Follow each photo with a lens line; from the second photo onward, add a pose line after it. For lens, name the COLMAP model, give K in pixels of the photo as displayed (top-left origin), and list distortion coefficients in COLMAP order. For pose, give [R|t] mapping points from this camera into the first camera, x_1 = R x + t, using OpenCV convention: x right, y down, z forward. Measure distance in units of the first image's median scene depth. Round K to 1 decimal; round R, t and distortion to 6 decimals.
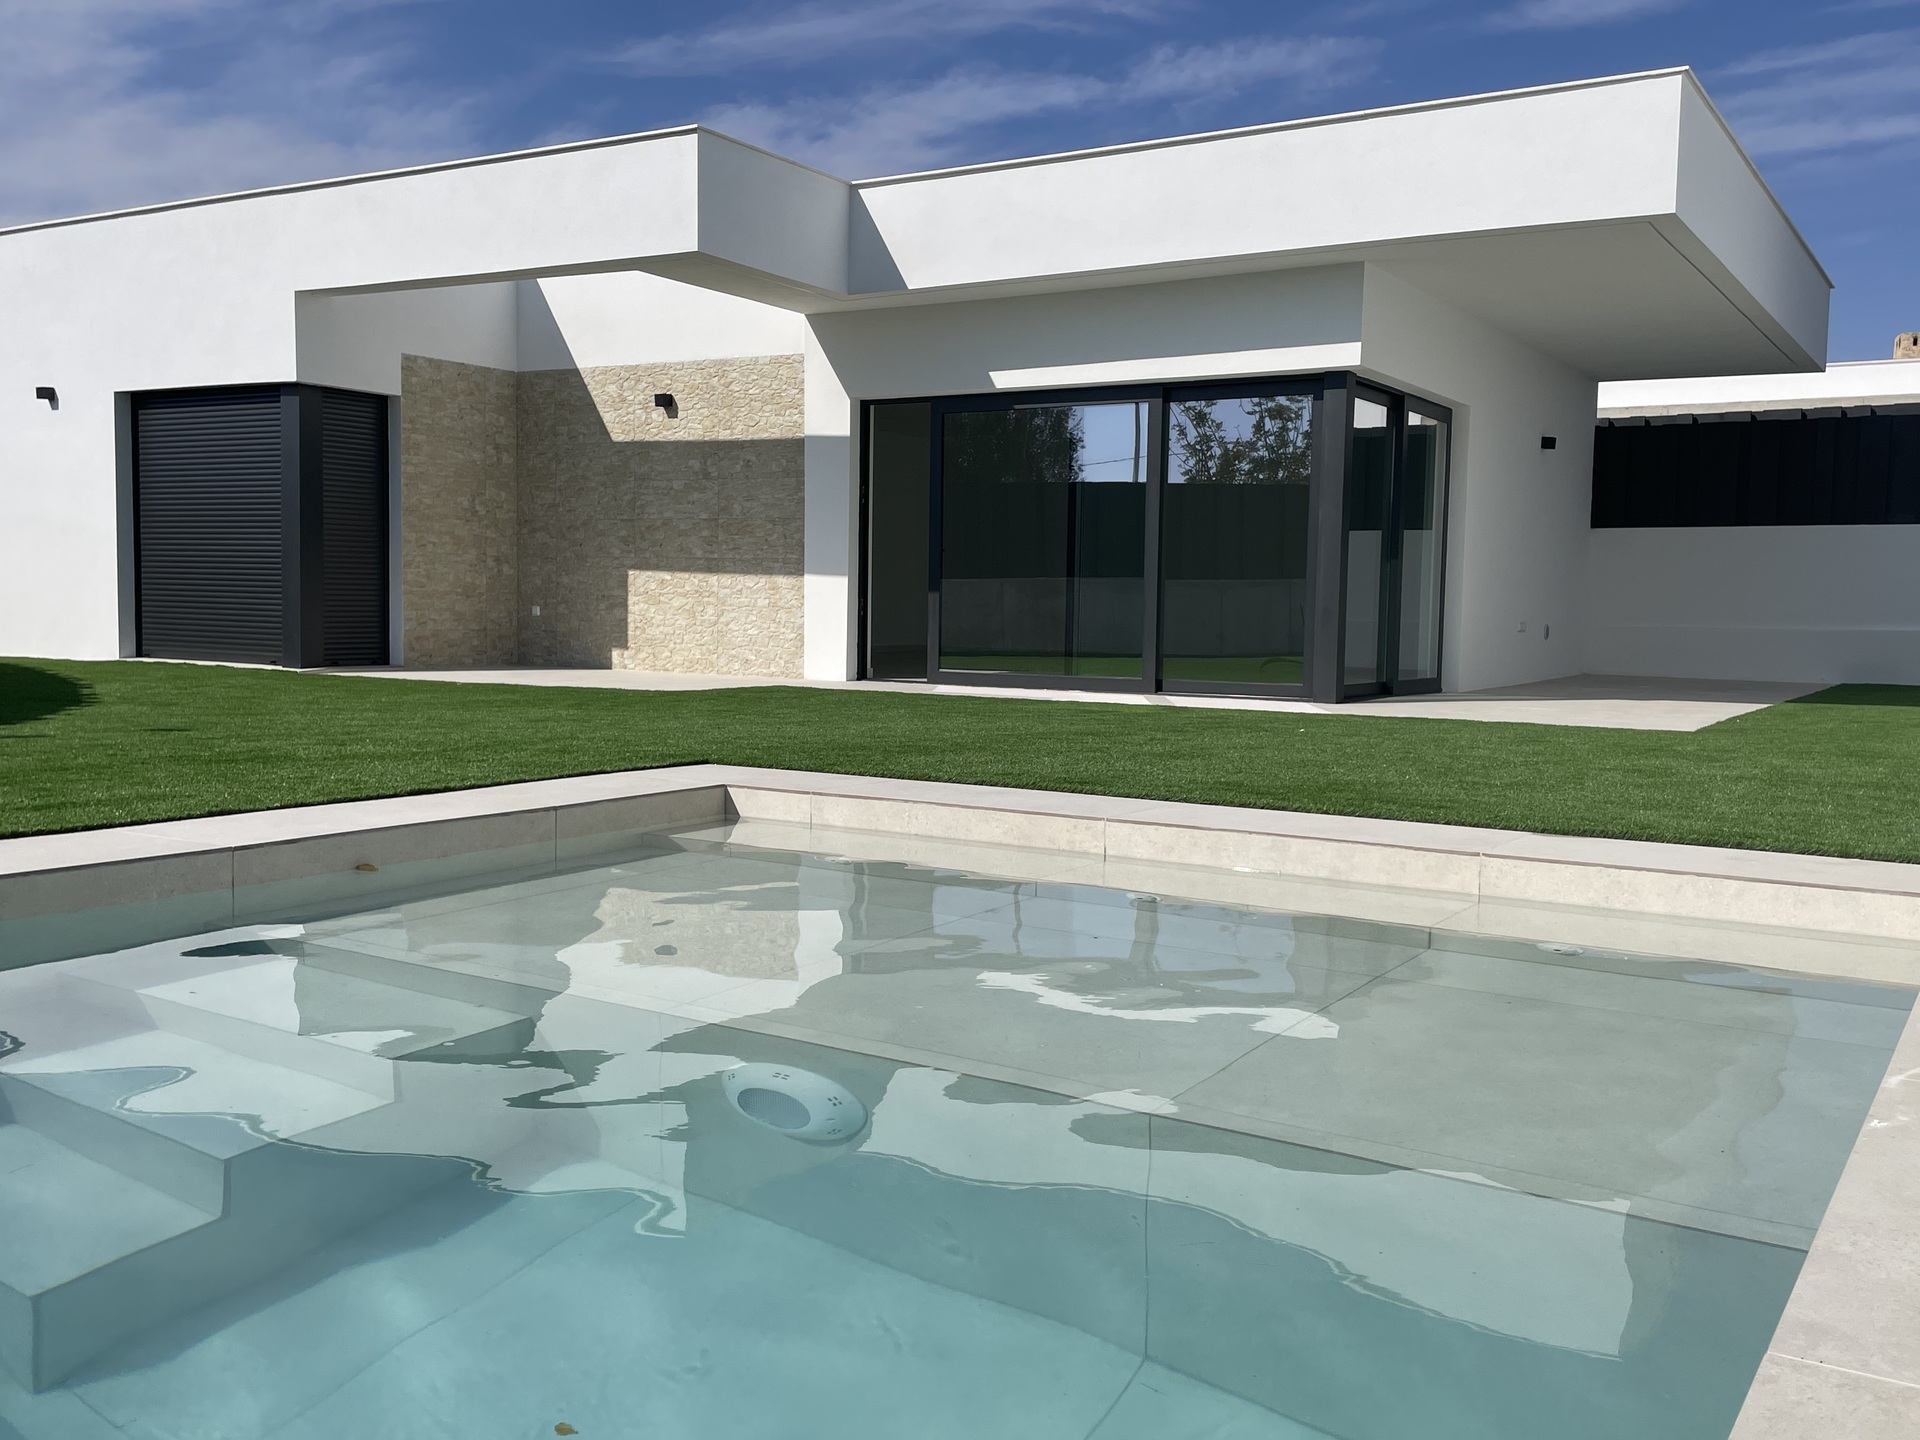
lens RADIAL K [[1739.5, 0, 960.0], [0, 1739.5, 720.0], [0, 0, 1]] dist [0.138280, -0.227749]
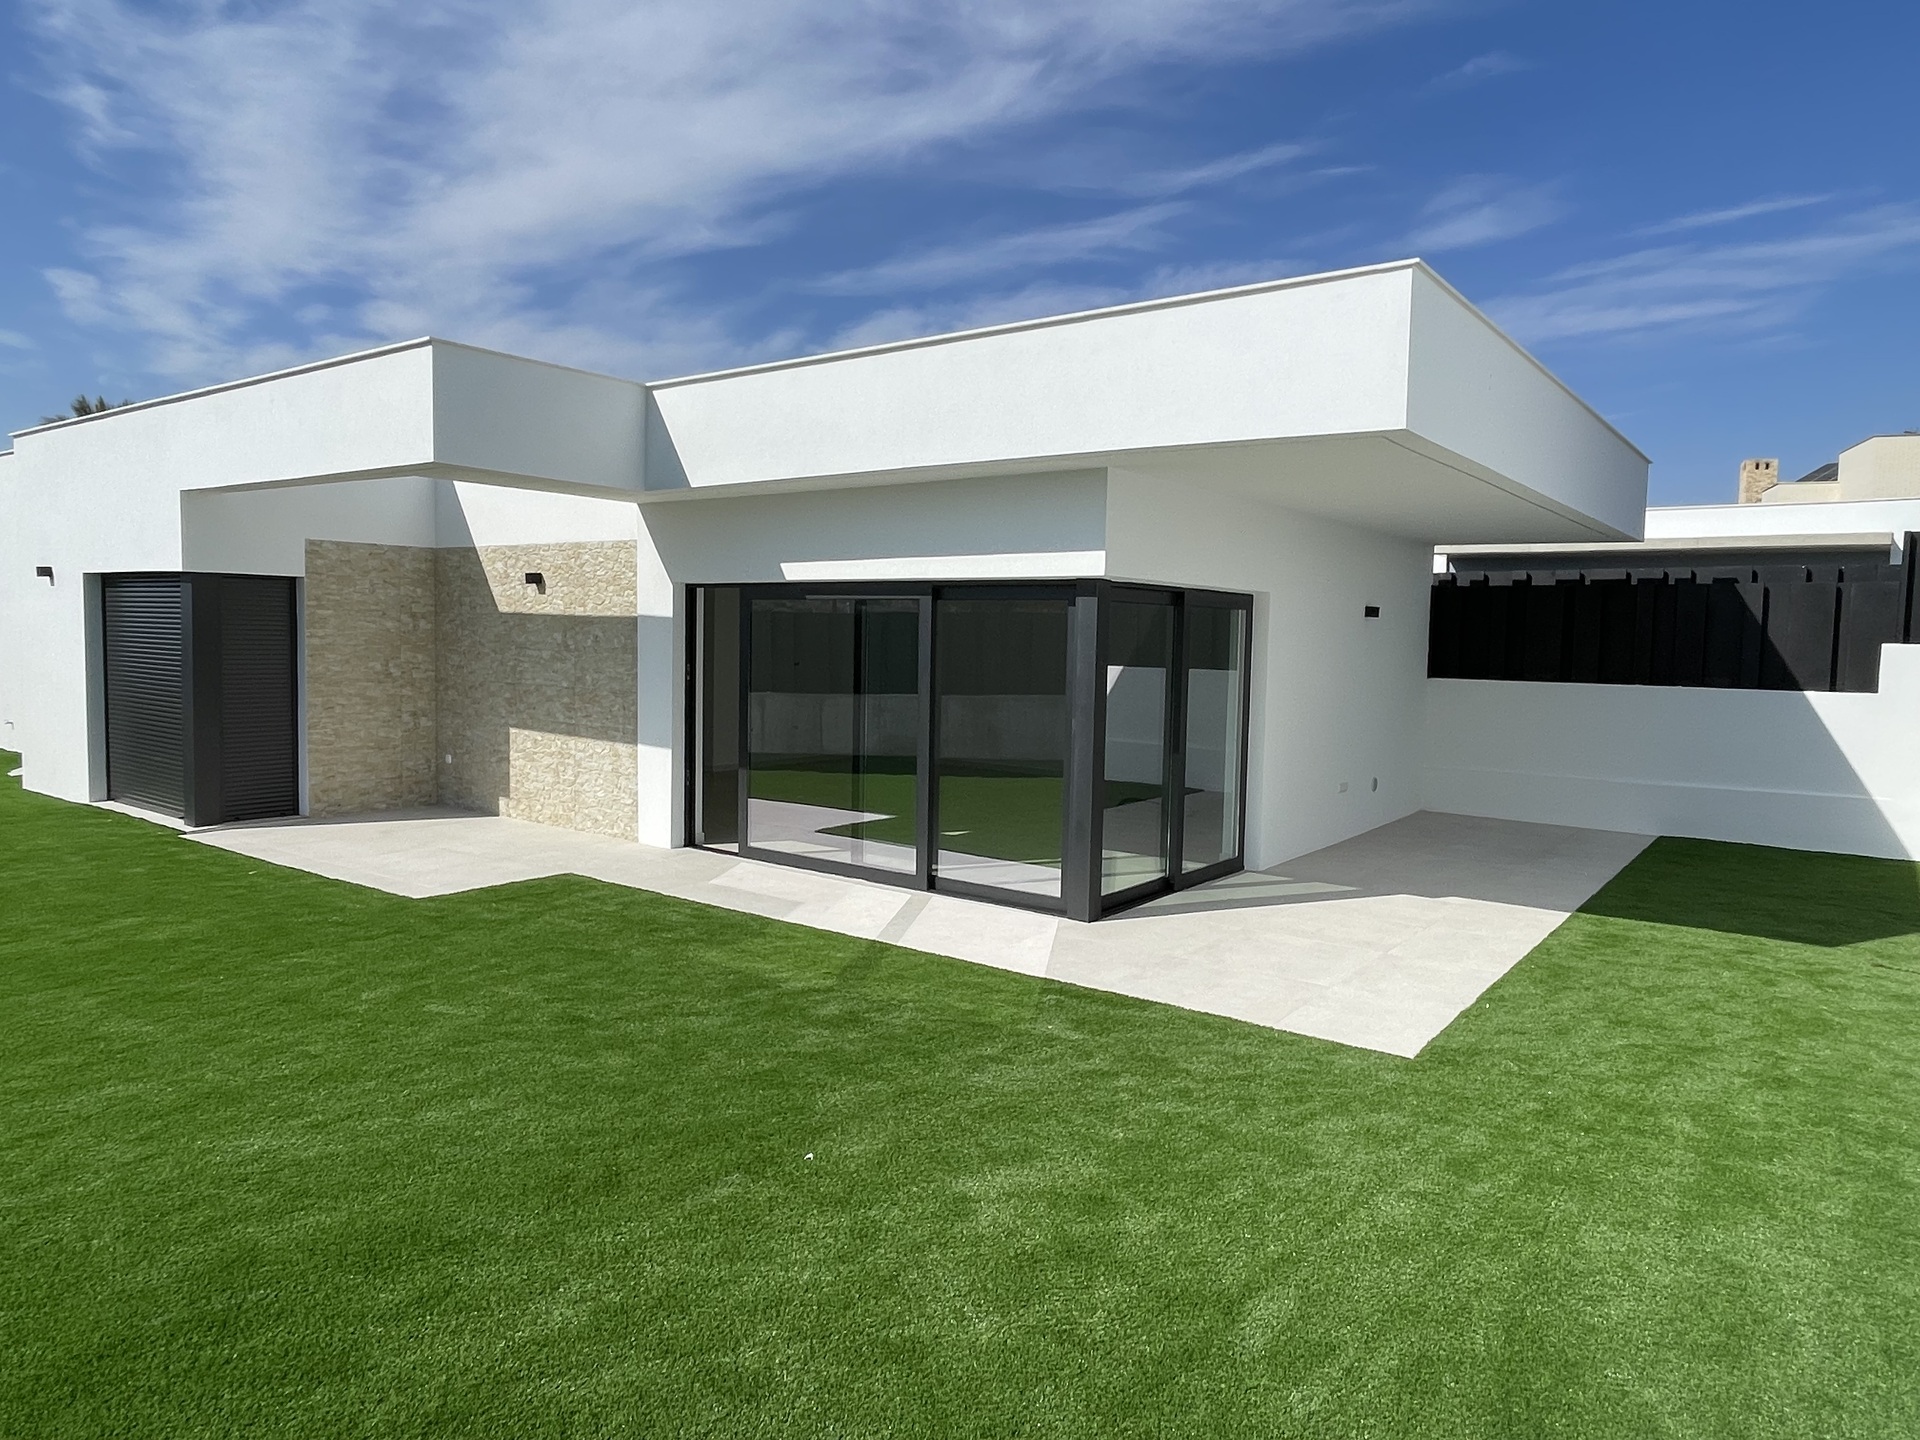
lens RADIAL K [[1215.2, 0, 960.0], [0, 1215.2, 720.0], [0, 0, 1]] dist [0.000754, -0.000372]
pose [[0.995774, 0.010637, -0.091214, 0.166094], [-0.010592, 0.999943, 0.000983, -0.097140], [0.091219, -0.000013, 0.995831, 0.267716]]
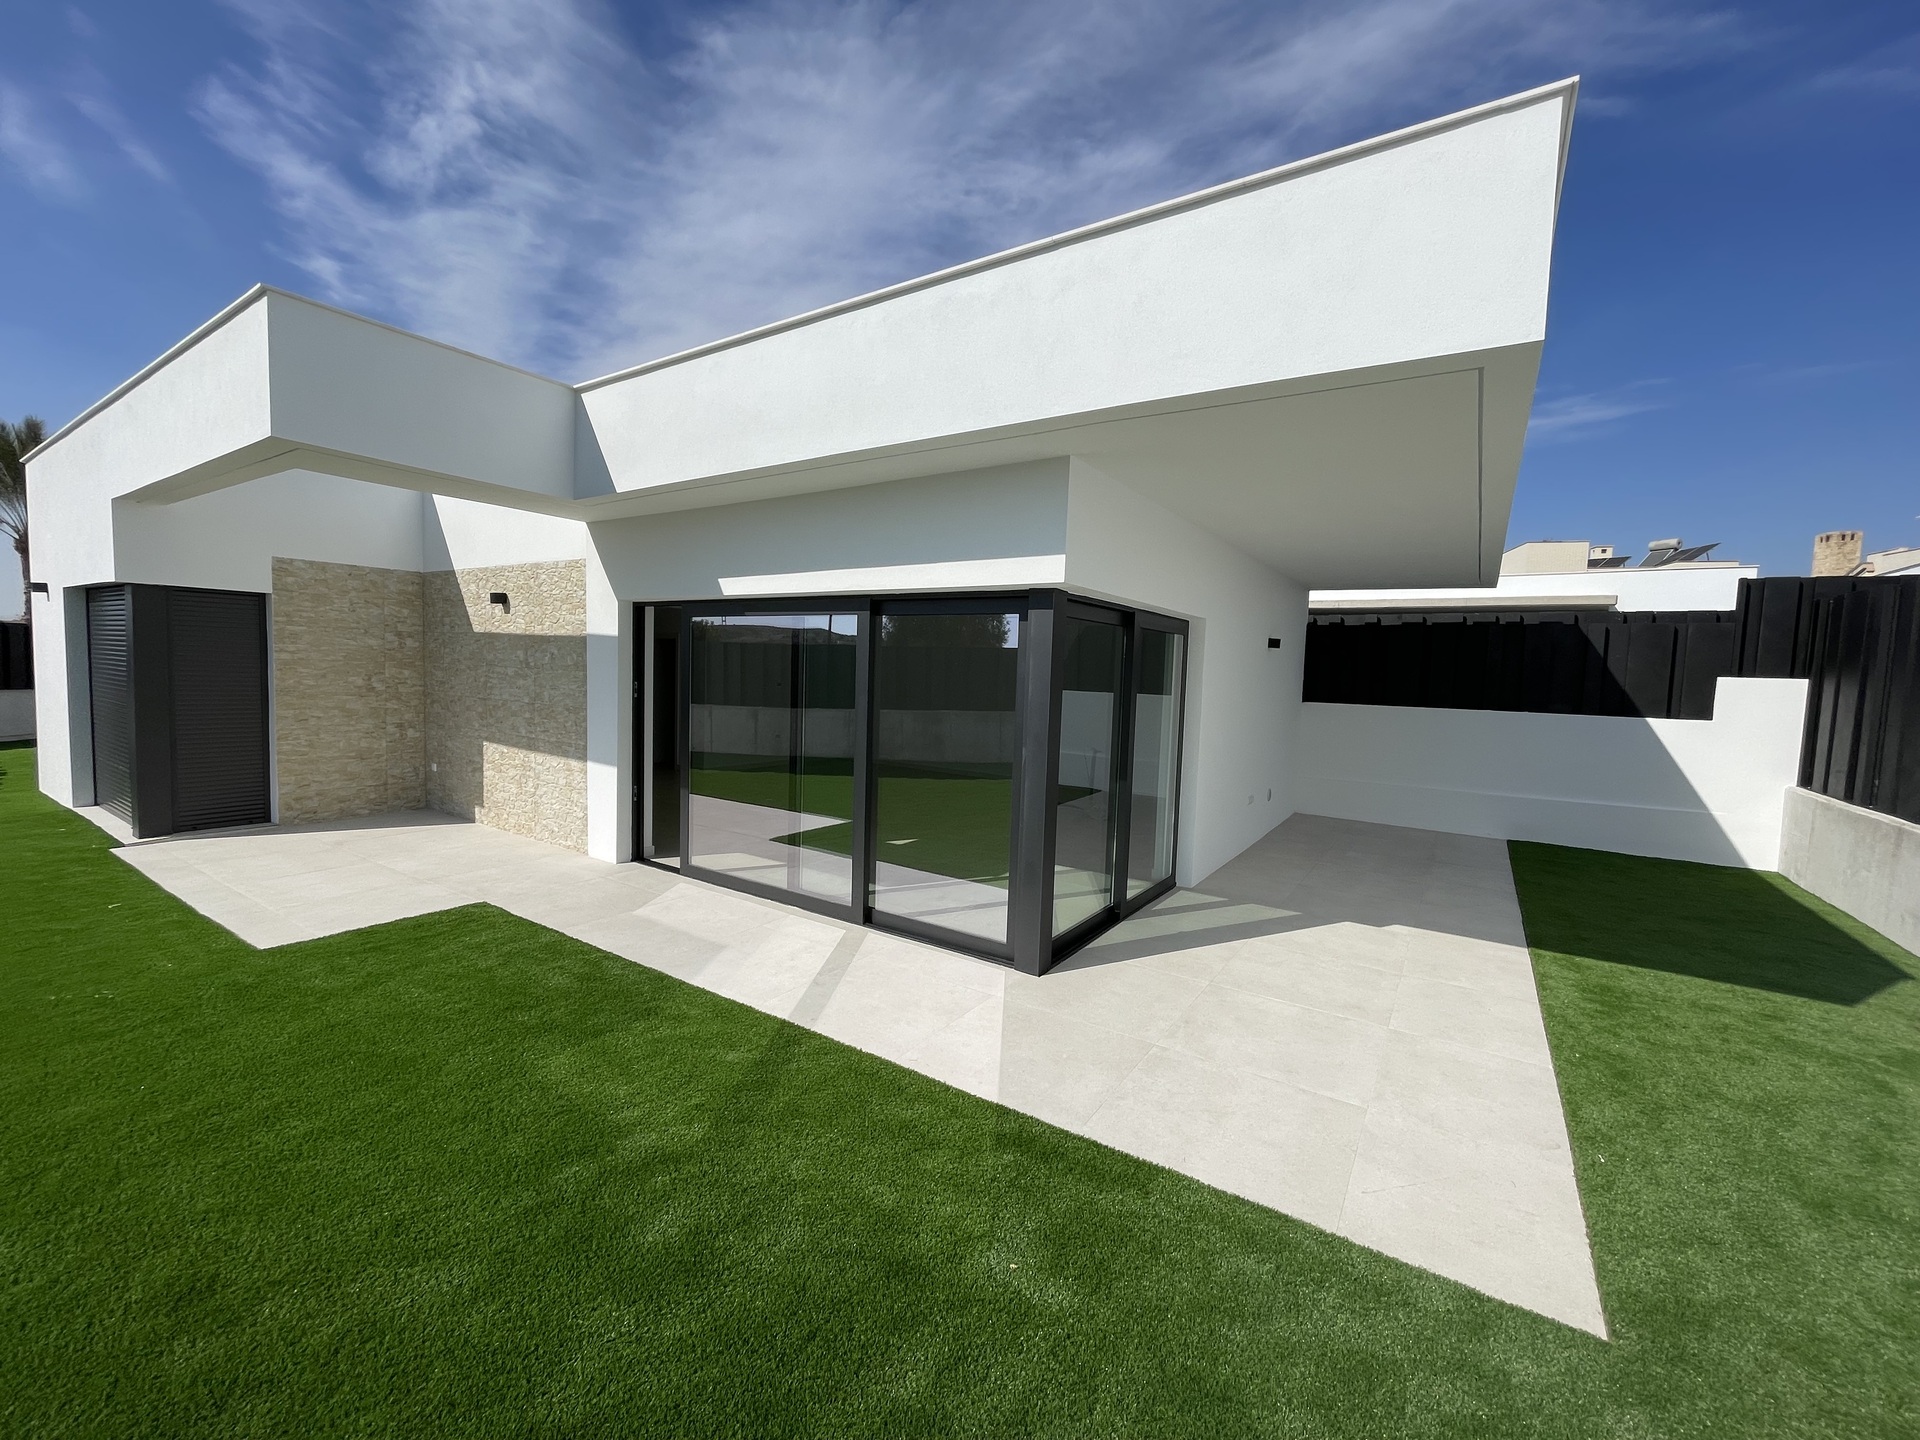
lens RADIAL K [[773.0, 0, 962.7], [0, 773.0, 723.5], [0, 0, 1]] dist [-0.002141, -0.000058]
pose [[0.999133, 0.020113, -0.036440, 0.153630], [-0.020066, 0.999797, 0.001651, -0.107212], [0.036466, -0.000918, 0.999334, 0.505722]]
